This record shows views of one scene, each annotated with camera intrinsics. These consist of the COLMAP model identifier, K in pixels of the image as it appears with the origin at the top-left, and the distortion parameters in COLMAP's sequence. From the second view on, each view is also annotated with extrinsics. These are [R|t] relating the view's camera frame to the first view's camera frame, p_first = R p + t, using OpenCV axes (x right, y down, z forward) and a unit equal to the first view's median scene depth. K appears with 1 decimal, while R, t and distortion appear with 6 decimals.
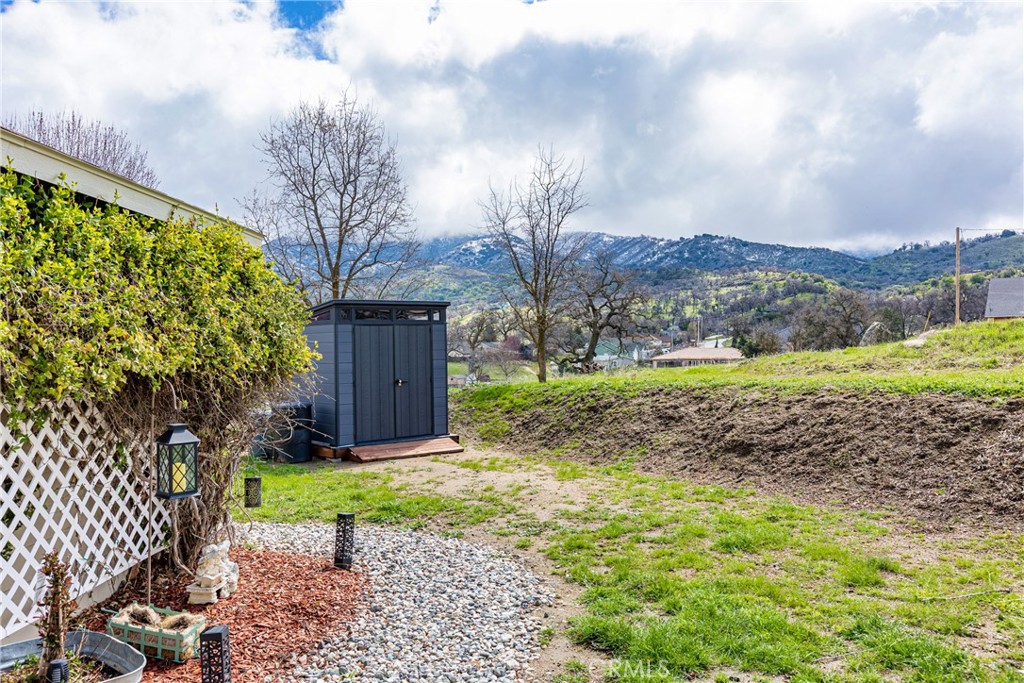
lens RADIAL K [[755.0, 0, 512.0], [0, 755.0, 341.5], [0, 0, 1]] dist [-0.010272, 0.002066]
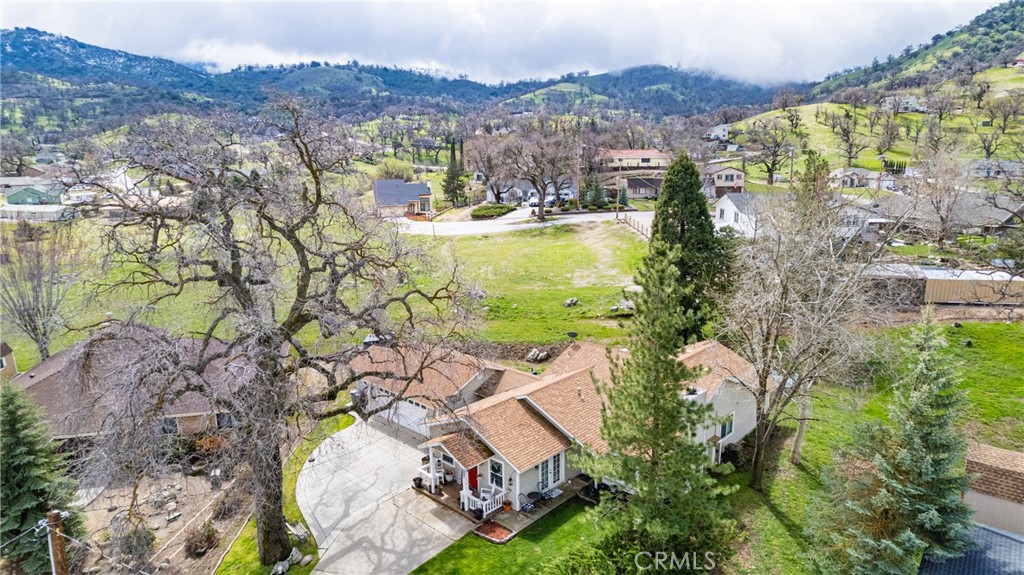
lens RADIAL K [[650.8, 0, 512.0], [0, 650.8, 287.5], [0, 0, 1]] dist [-0.055005, 0.060043]
pose [[0.641387, -0.161388, 0.750051, -0.077387], [-0.008405, 0.976088, 0.217212, -0.035064], [-0.767172, -0.145621, 0.624694, -0.060624]]
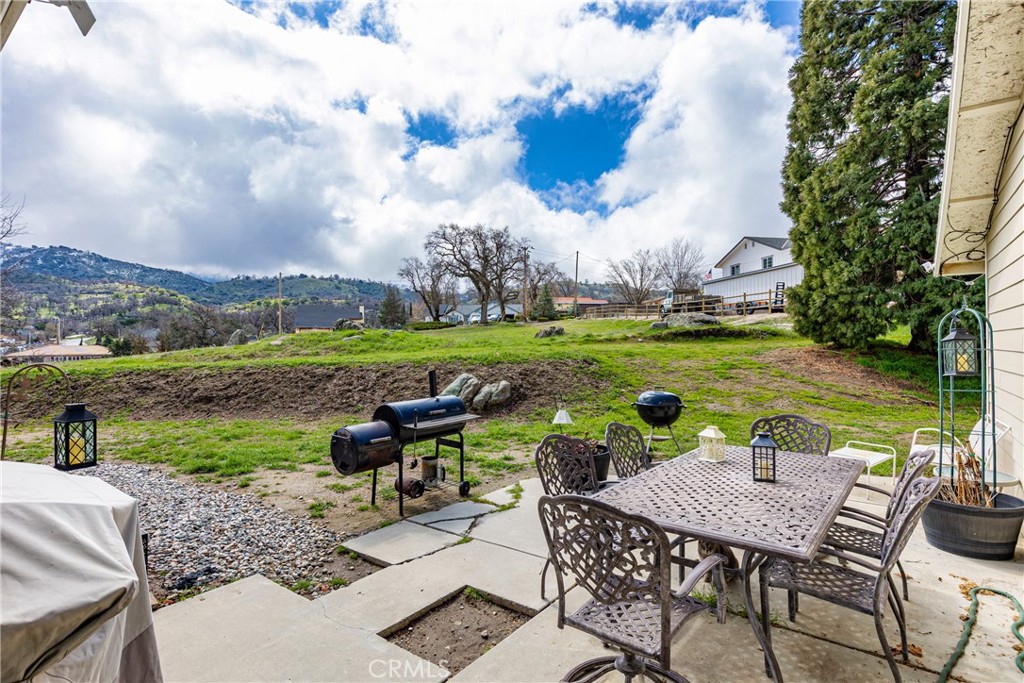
lens RADIAL K [[511.2, 0, 512.0], [0, 511.2, 341.5], [0, 0, 1]] dist [0.004344, 0.000220]
pose [[0.563041, 0.007970, 0.826391, -0.007550], [-0.007972, 0.999959, -0.004212, -0.000030], [-0.826390, -0.004217, 0.563082, -0.007843]]
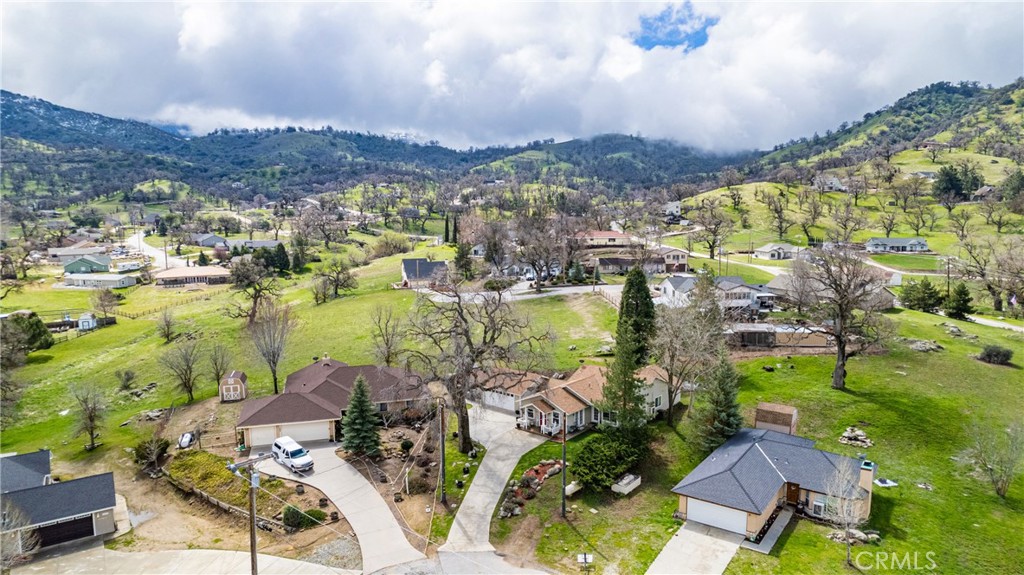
lens RADIAL K [[650.8, 0, 512.0], [0, 650.8, 287.5], [0, 0, 1]] dist [-0.055005, 0.060043]
pose [[0.600189, -0.094078, 0.794306, -0.159362], [-0.014237, 0.991645, 0.128209, -0.052256], [-0.799731, -0.088259, 0.593835, -0.101718]]
